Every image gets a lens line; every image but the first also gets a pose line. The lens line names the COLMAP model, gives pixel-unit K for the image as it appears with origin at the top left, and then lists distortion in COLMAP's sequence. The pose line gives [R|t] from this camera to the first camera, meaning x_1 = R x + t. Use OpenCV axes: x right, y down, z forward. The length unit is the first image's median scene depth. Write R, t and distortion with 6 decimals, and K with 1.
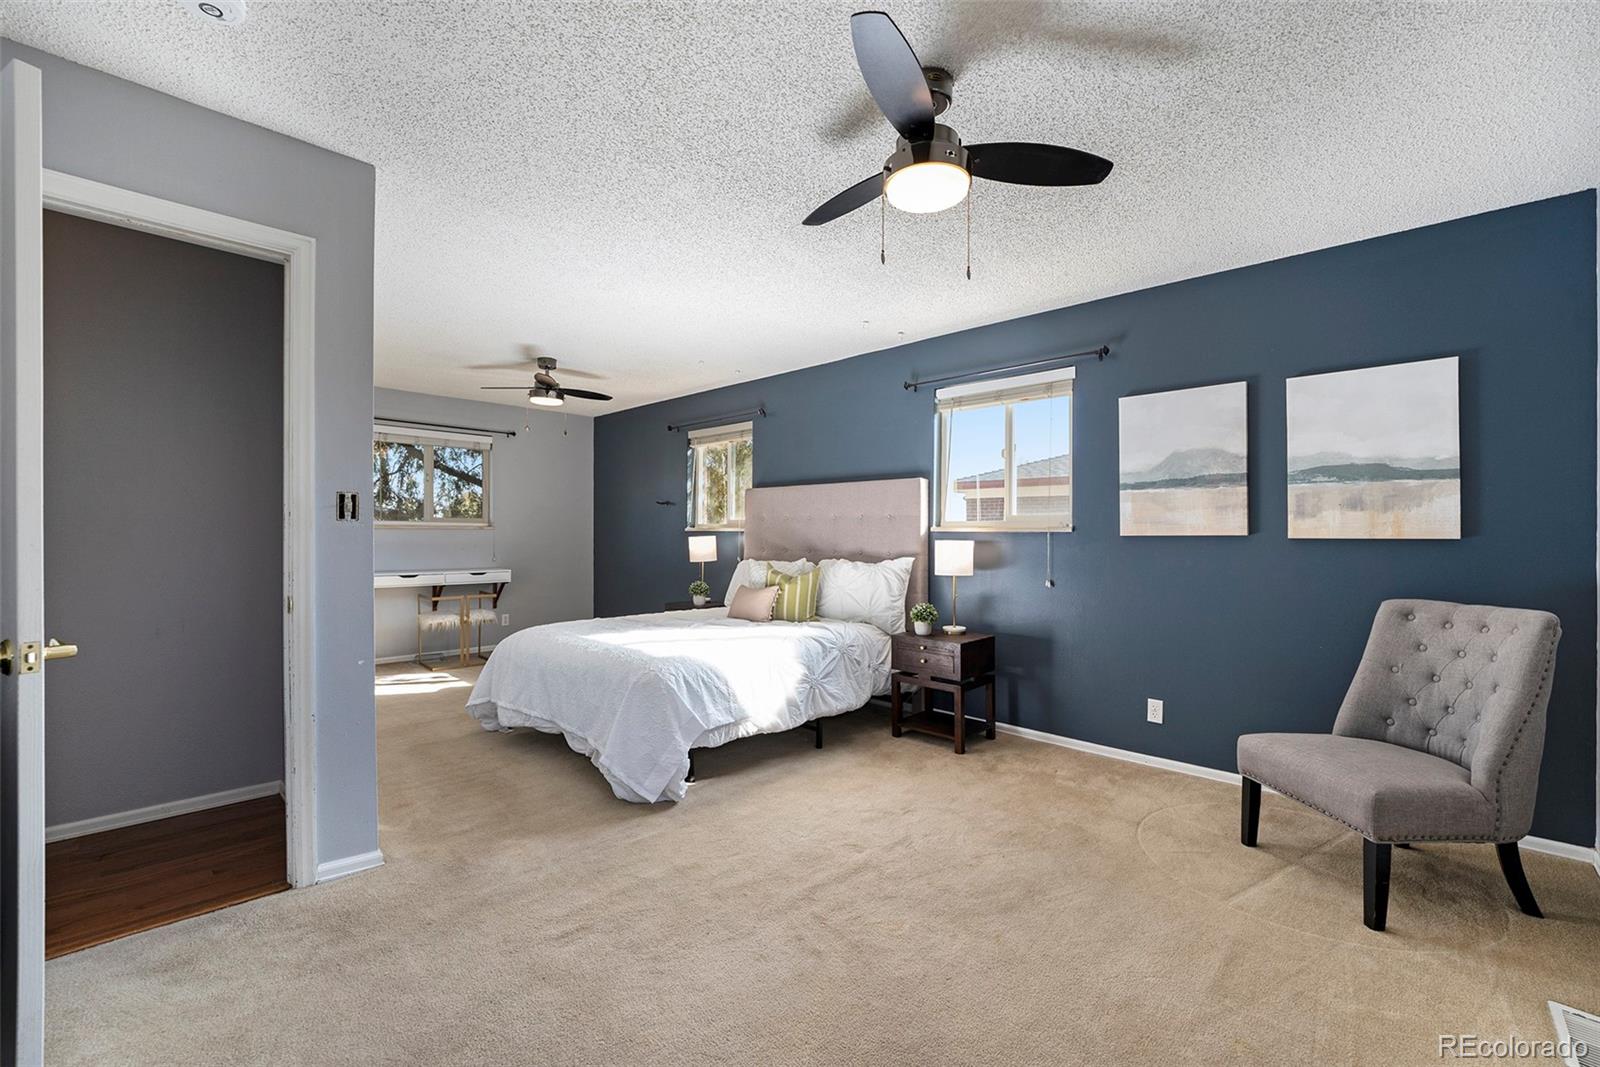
lens RADIAL K [[666.9, 0, 795.1], [0, 666.9, 540.6], [0, 0, 1]] dist [-0.024458, -0.000214]
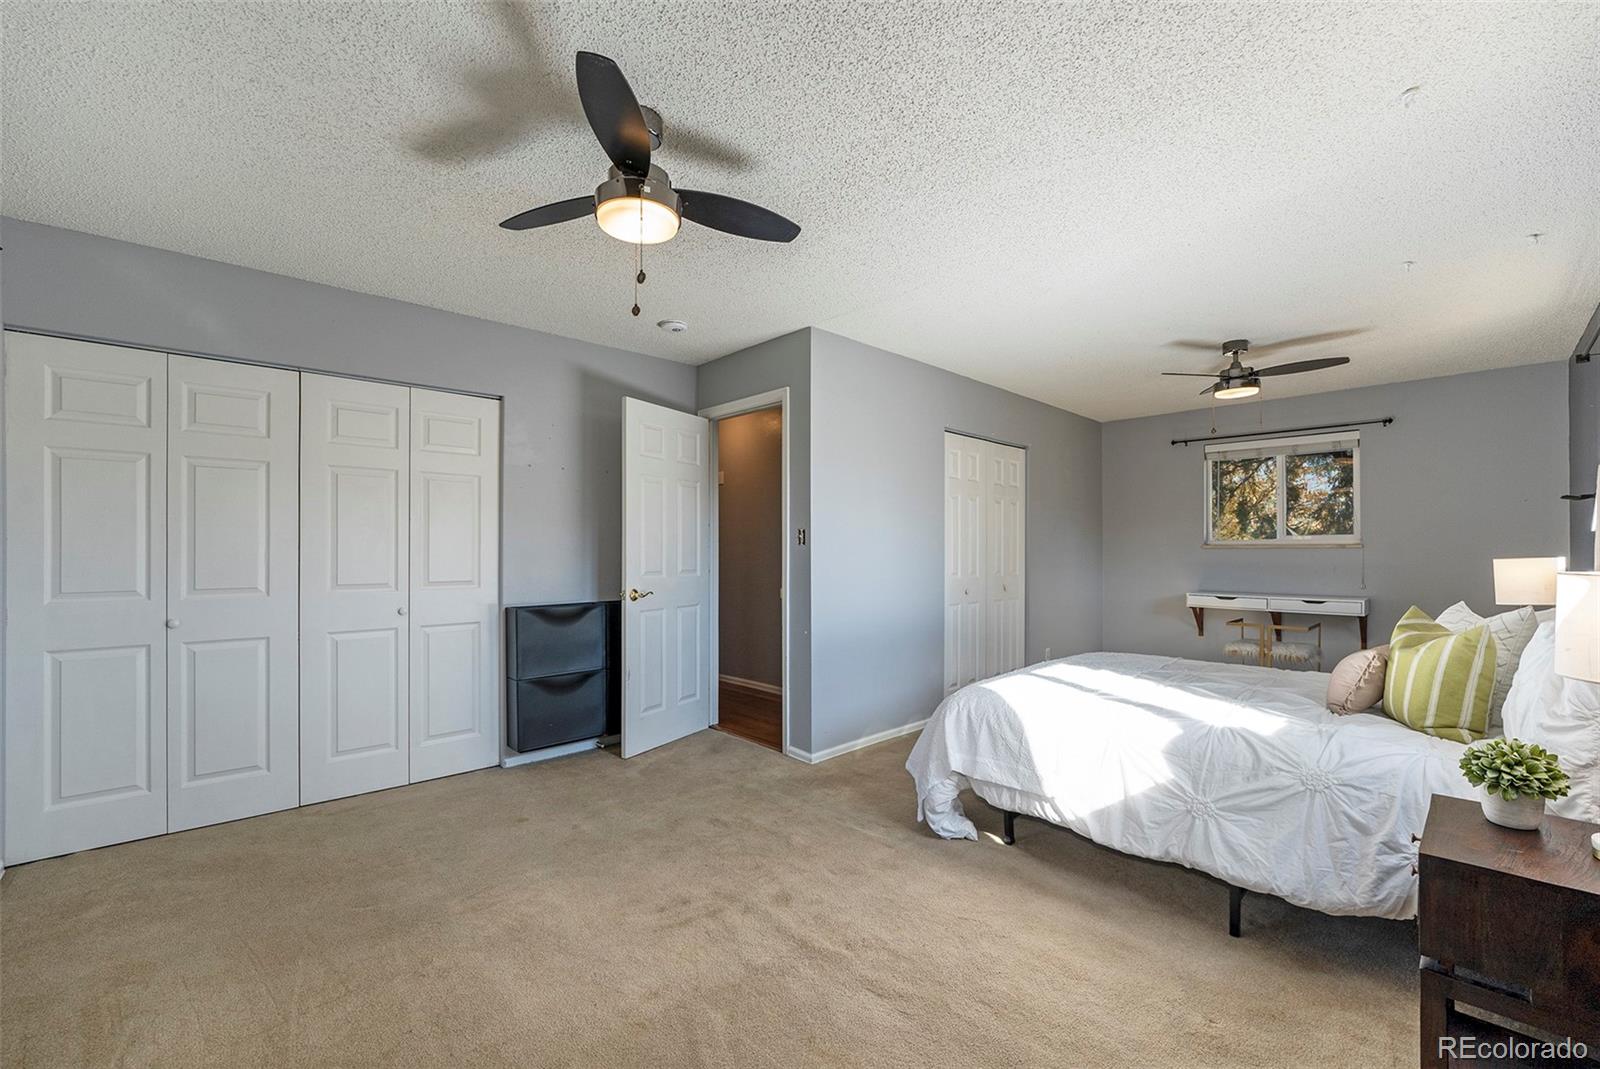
lens RADIAL K [[666.9, 0, 795.1], [0, 666.9, 541.6], [0, 0, 1]] dist [-0.024458, -0.000214]
pose [[-0.049364, -0.018335, -0.998613, 0.639736], [-0.011127, 0.999780, -0.017806, -0.006595], [0.998719, 0.010233, -0.049557, 0.682591]]
